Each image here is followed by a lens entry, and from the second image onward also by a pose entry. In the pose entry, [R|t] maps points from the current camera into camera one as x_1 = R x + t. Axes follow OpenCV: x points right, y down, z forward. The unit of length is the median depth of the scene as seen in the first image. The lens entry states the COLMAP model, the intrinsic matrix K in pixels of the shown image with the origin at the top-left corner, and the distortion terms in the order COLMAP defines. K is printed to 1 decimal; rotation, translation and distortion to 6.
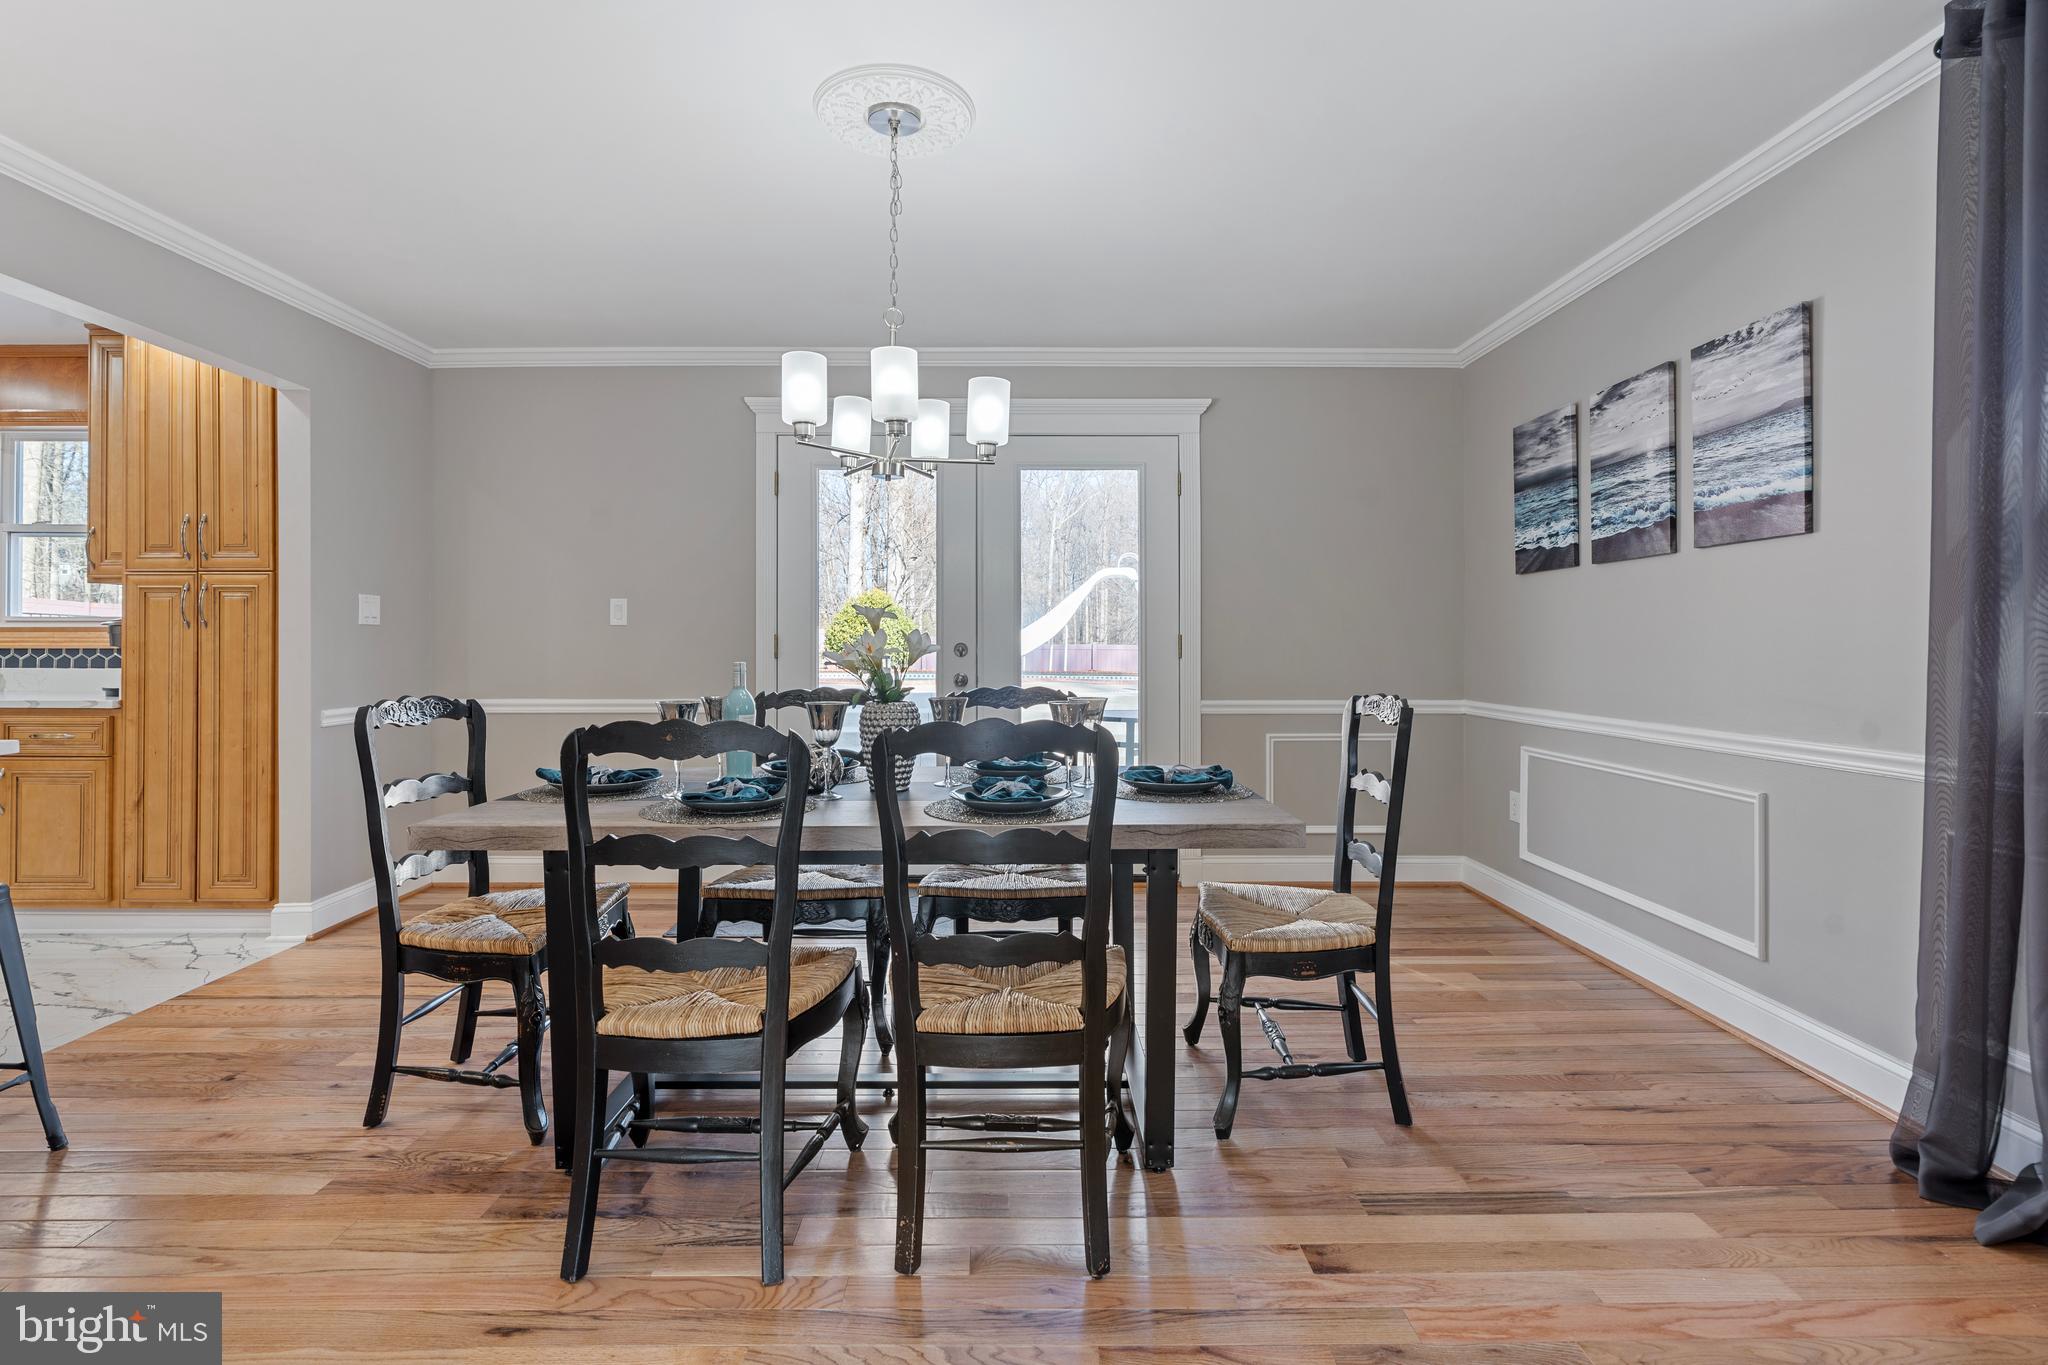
lens RADIAL K [[933.1, 0, 1012.3], [0, 933.1, 638.4], [0, 0, 1]] dist [-0.000358, 0.000171]
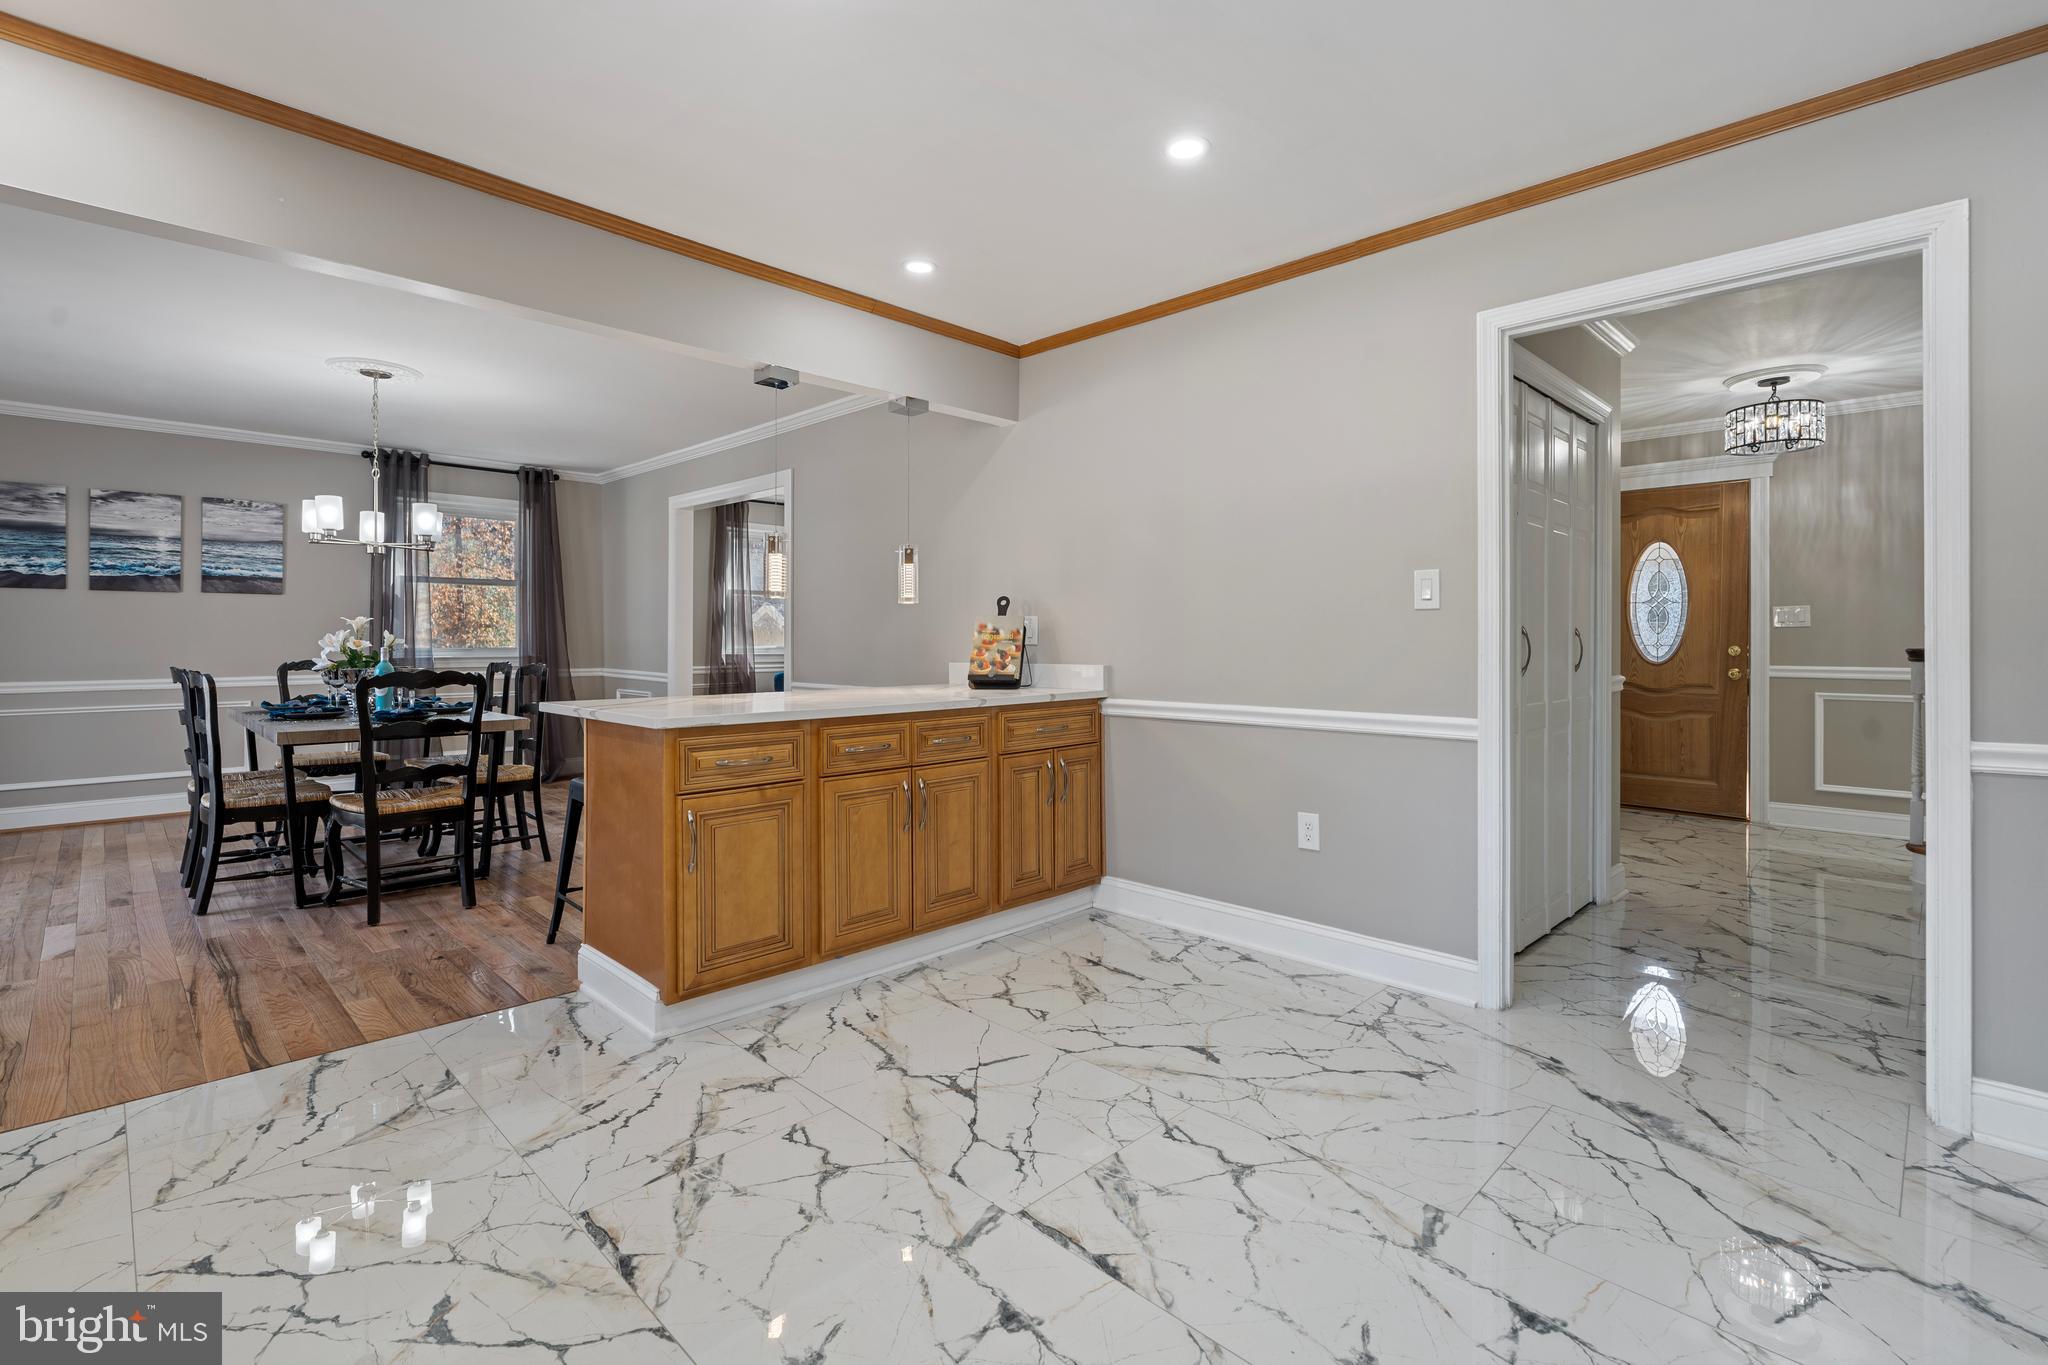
lens RADIAL K [[933.1, 0, 1012.3], [0, 933.1, 638.4], [0, 0, 1]] dist [-0.000358, 0.000171]
pose [[-0.696067, 0.001021, 0.717976, -1.803985], [-0.004711, 0.999971, -0.005989, 0.009834], [-0.717961, -0.007551, -0.696042, 1.021768]]
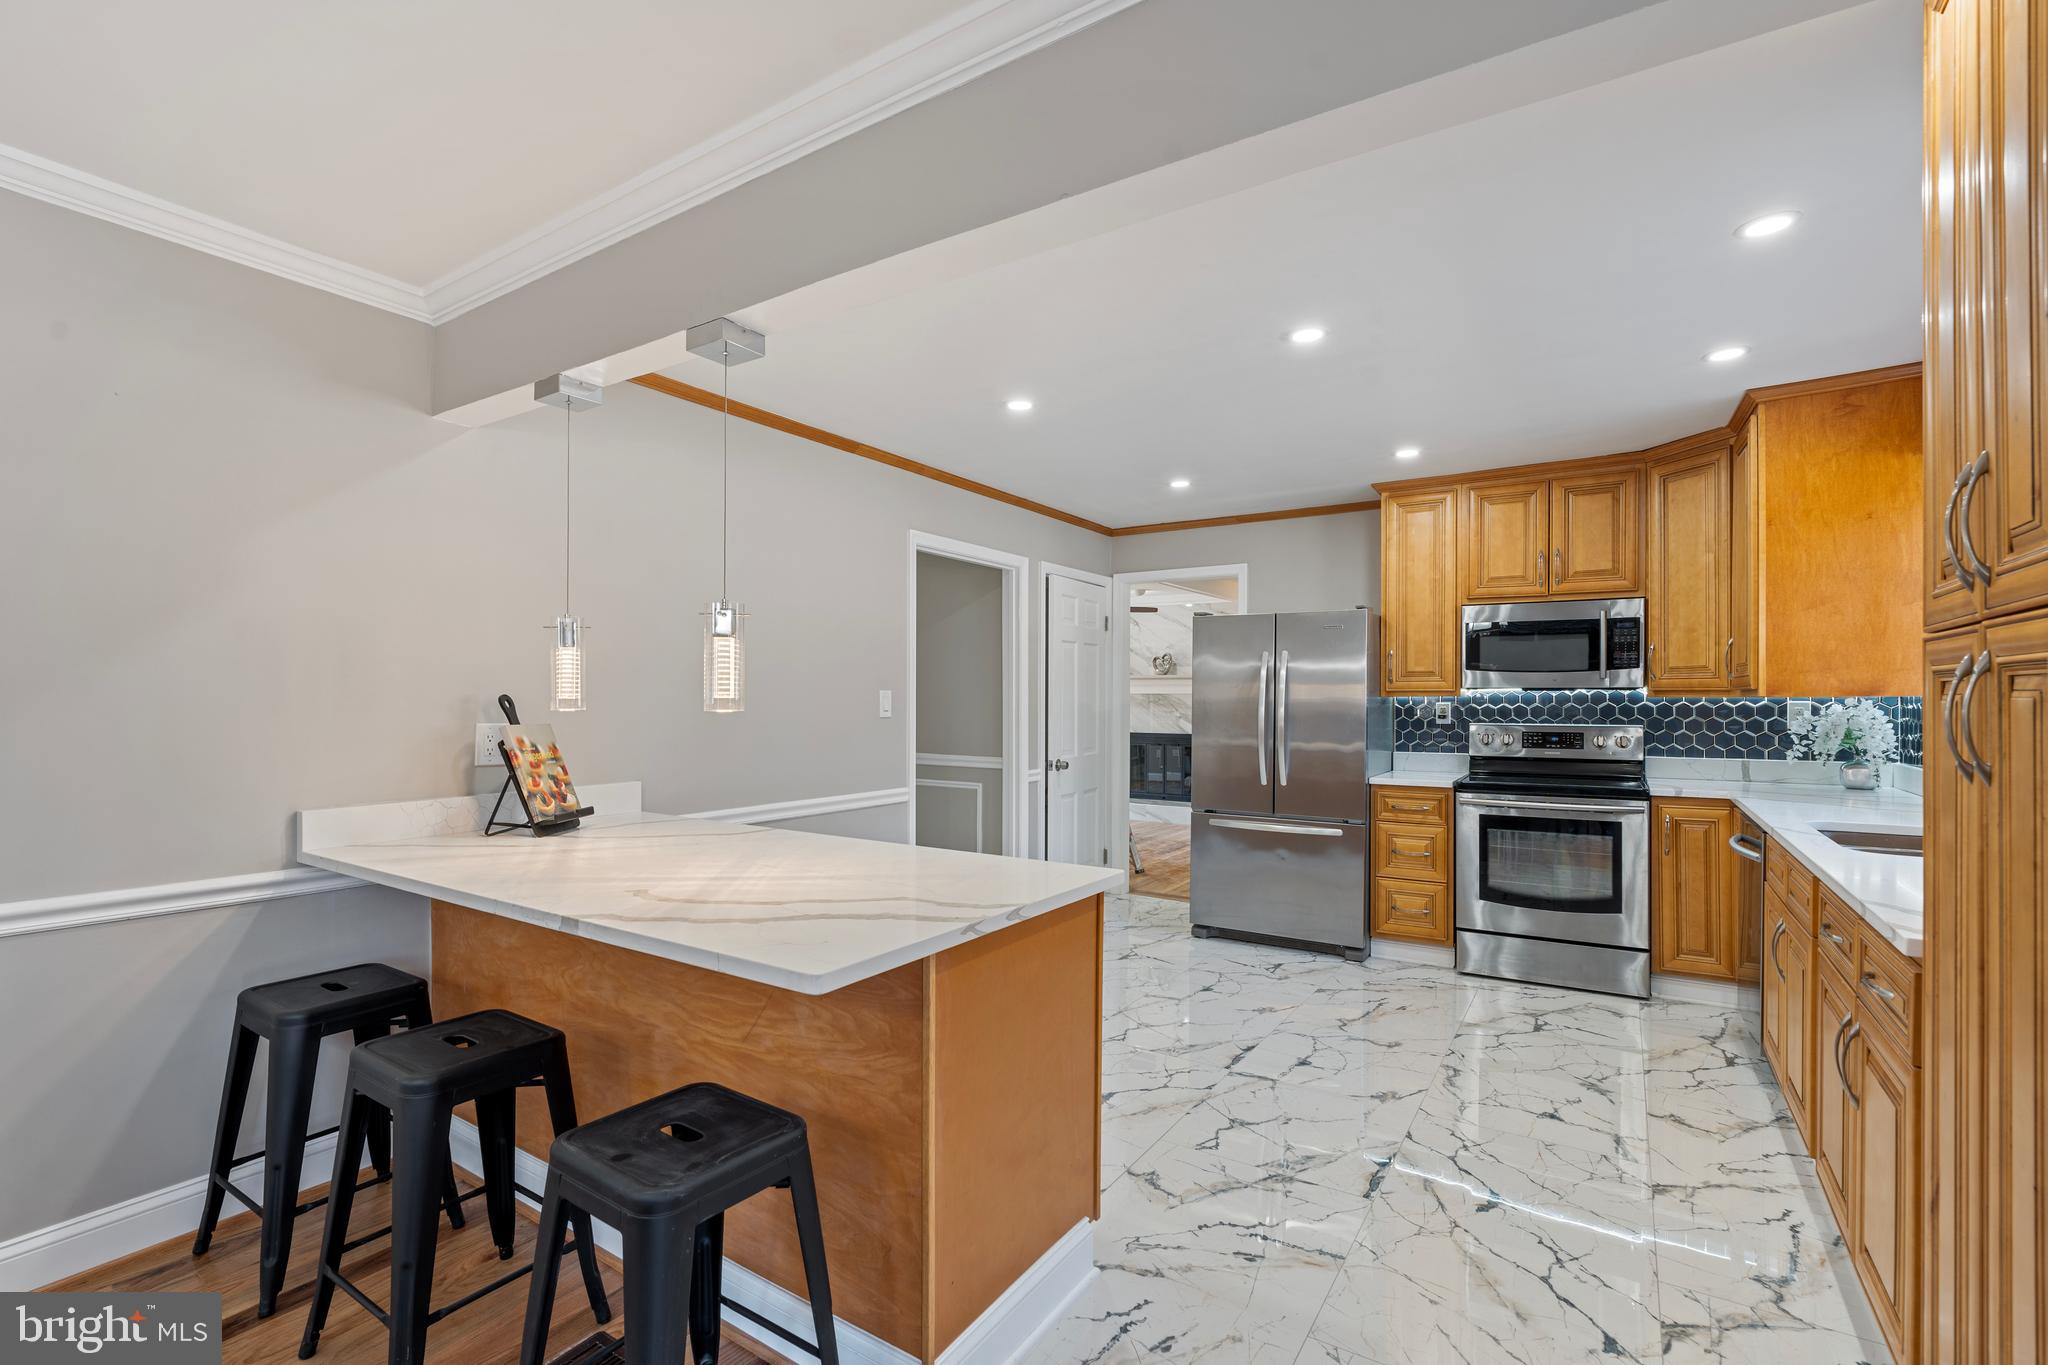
lens RADIAL K [[934.3, 0, 1024.0], [0, 934.3, 682.5], [0, 0, 1]] dist [0.000900, 0.000549]
pose [[-0.545336, -0.017301, -0.838039, -0.425416], [0.003034, 0.999740, -0.022614, -0.044089], [0.838212, -0.014875, -0.545142, 0.998674]]
